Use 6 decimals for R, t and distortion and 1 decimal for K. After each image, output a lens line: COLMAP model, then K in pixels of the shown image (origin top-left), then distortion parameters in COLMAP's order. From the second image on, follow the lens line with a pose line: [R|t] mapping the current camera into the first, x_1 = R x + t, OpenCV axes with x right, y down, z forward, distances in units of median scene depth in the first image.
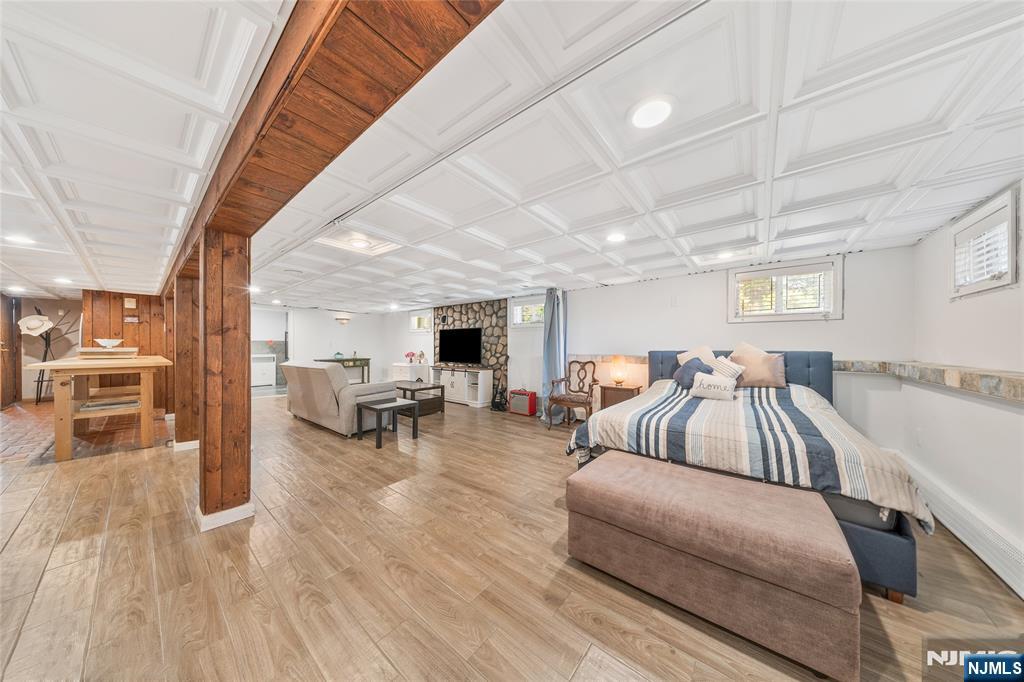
lens RADIAL K [[304.1, 0, 512.3], [0, 304.1, 344.0], [0, 0, 1]] dist [-0.001147, -0.000025]
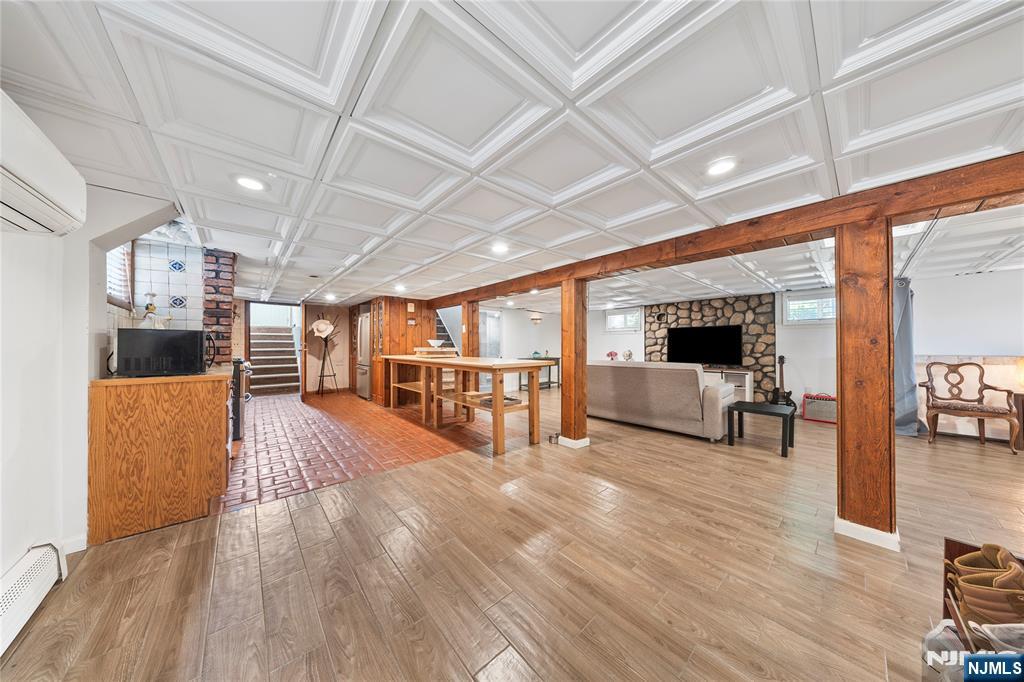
lens RADIAL K [[304.1, 0, 514.3], [0, 304.1, 343.3], [0, 0, 1]] dist [-0.001147, -0.000025]
pose [[0.986182, -0.003810, -0.165624, -0.612784], [0.004187, 0.999989, 0.001925, -0.003887], [0.165615, -0.002592, 0.986187, -0.024753]]
